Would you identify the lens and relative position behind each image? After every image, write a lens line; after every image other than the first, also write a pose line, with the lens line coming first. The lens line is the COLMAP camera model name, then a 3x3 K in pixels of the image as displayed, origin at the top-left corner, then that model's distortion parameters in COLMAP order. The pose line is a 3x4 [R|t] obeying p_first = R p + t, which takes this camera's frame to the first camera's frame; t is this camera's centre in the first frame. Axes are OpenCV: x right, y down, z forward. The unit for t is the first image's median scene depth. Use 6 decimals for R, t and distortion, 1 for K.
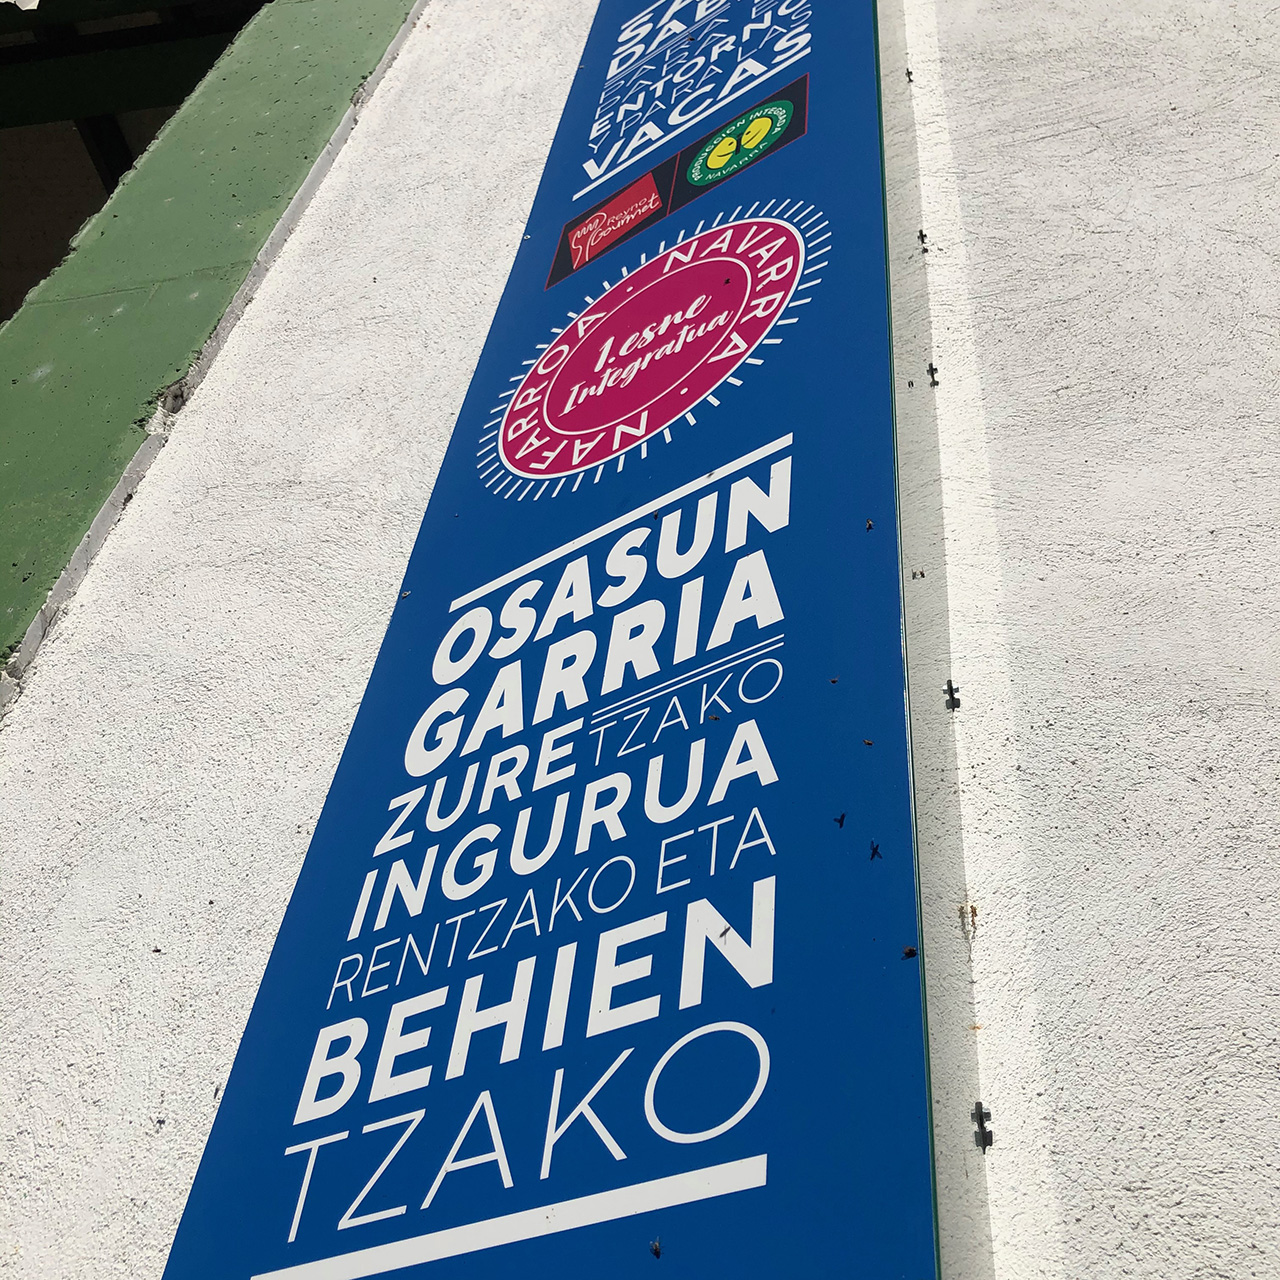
lens RADIAL K [[1421.8, 0, 656.5], [0, 1421.8, 643.7], [0, 0, 1]] dist [0.016080, 0.000000]
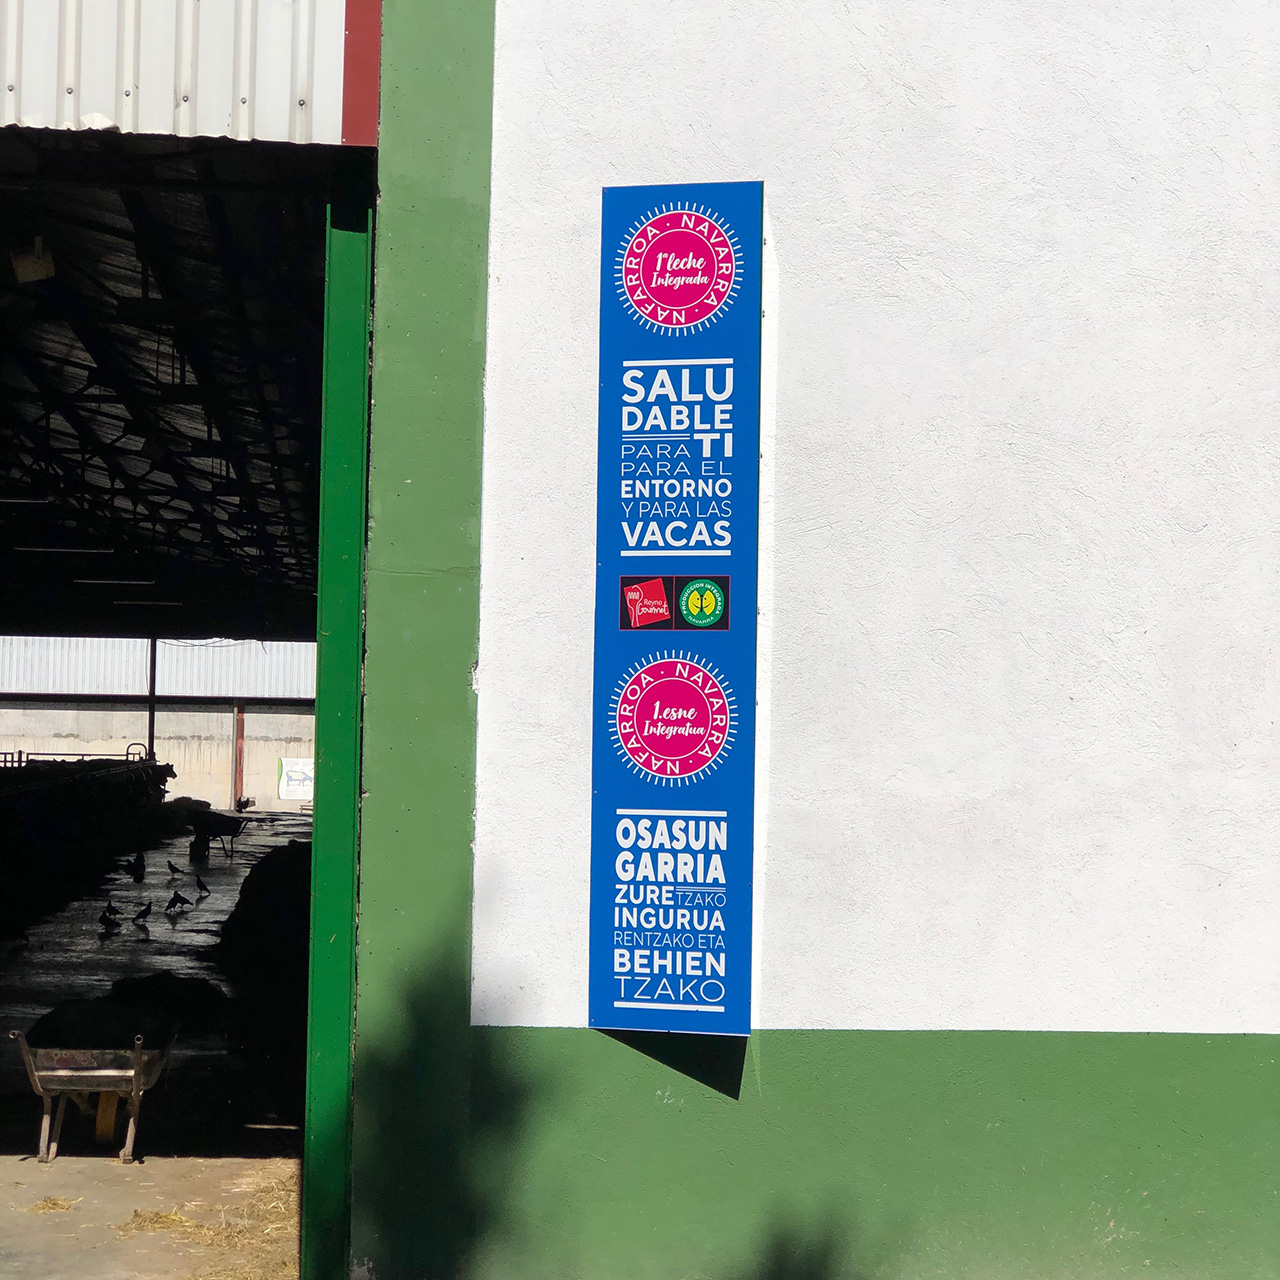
lens RADIAL K [[3064.8, 0, 644.0], [0, 3064.8, 638.0], [0, 0, 1]] dist [-0.079895, 0.000000]
pose [[0.952576, -0.069927, 0.296158, -3.008305], [-0.164901, 0.699331, 0.695517, -7.342739], [-0.255748, -0.711369, 0.654635, -4.800197]]
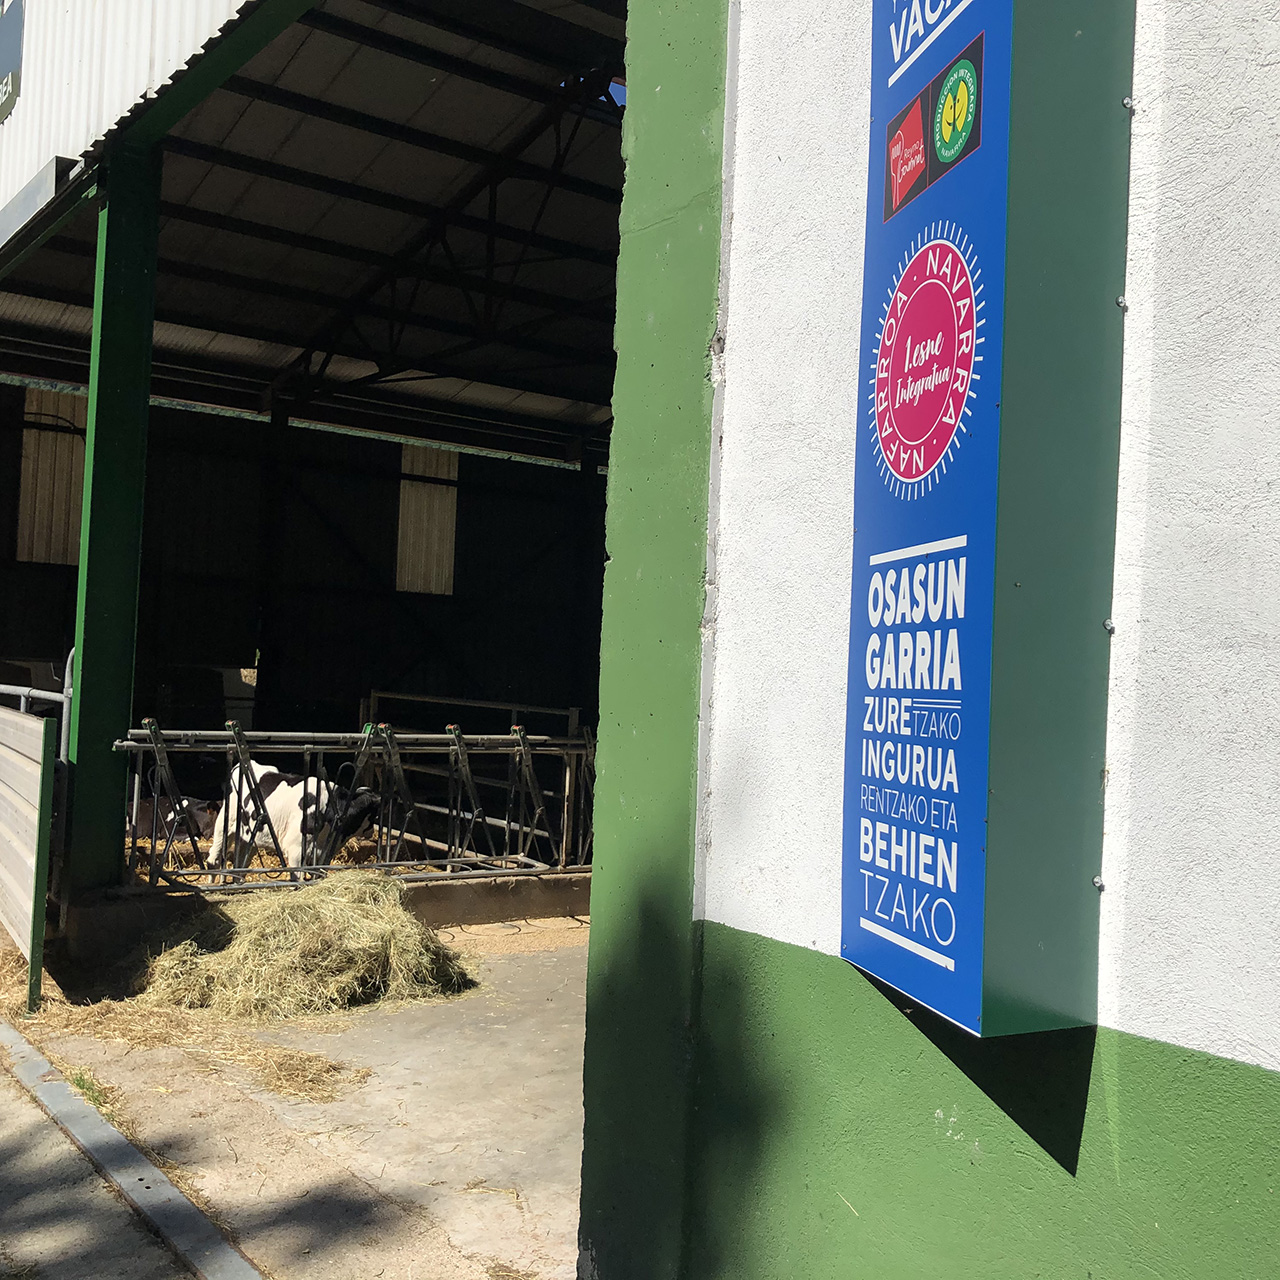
lens RADIAL K [[1421.8, 0, 601.6], [0, 1421.8, 642.0], [0, 0, 1]] dist [0.016080, 0.000000]
pose [[0.720558, -0.085956, -0.688046, 1.156502], [0.523931, 0.717469, 0.459057, -1.308213], [0.454193, -0.691266, 0.562013, -0.376629]]
